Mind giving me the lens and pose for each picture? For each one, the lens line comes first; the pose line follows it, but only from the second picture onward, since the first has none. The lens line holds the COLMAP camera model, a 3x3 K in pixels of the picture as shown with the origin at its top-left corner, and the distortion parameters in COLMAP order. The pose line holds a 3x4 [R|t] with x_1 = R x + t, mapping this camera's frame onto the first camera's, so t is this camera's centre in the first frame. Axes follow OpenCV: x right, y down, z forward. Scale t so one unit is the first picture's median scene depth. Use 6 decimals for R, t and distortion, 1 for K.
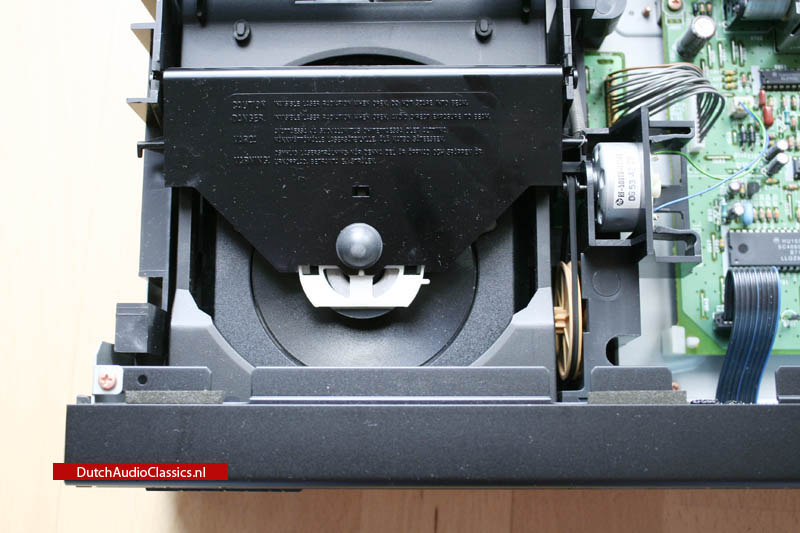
lens RADIAL K [[1015.5, 0, 400.0], [0, 1015.5, 266.5], [0, 0, 1]] dist [-0.004456, 0.029041]
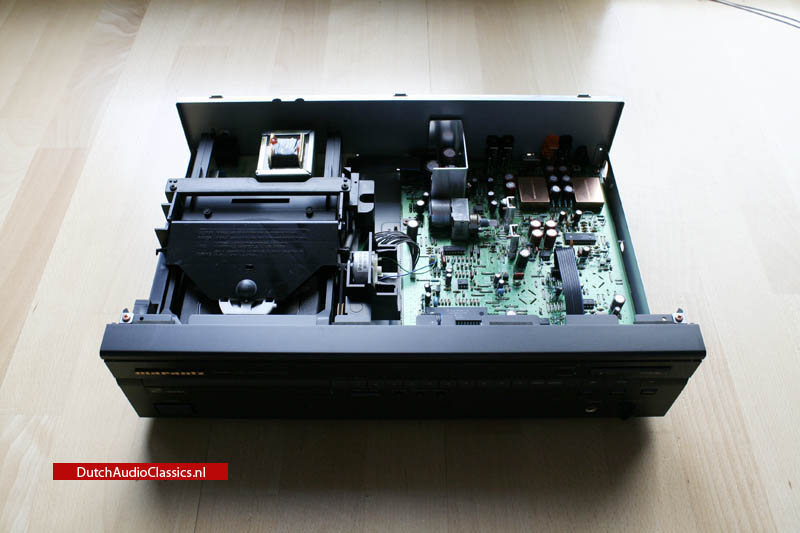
lens RADIAL K [[724.1, 0, 400.0], [0, 724.1, 266.5], [0, 0, 1]] dist [-0.103585, -0.000053]
pose [[0.999847, 0.010062, 0.014324, 0.271322], [-0.002367, 0.888479, -0.458911, 0.654047], [-0.017344, 0.458807, 0.888367, -0.440486]]
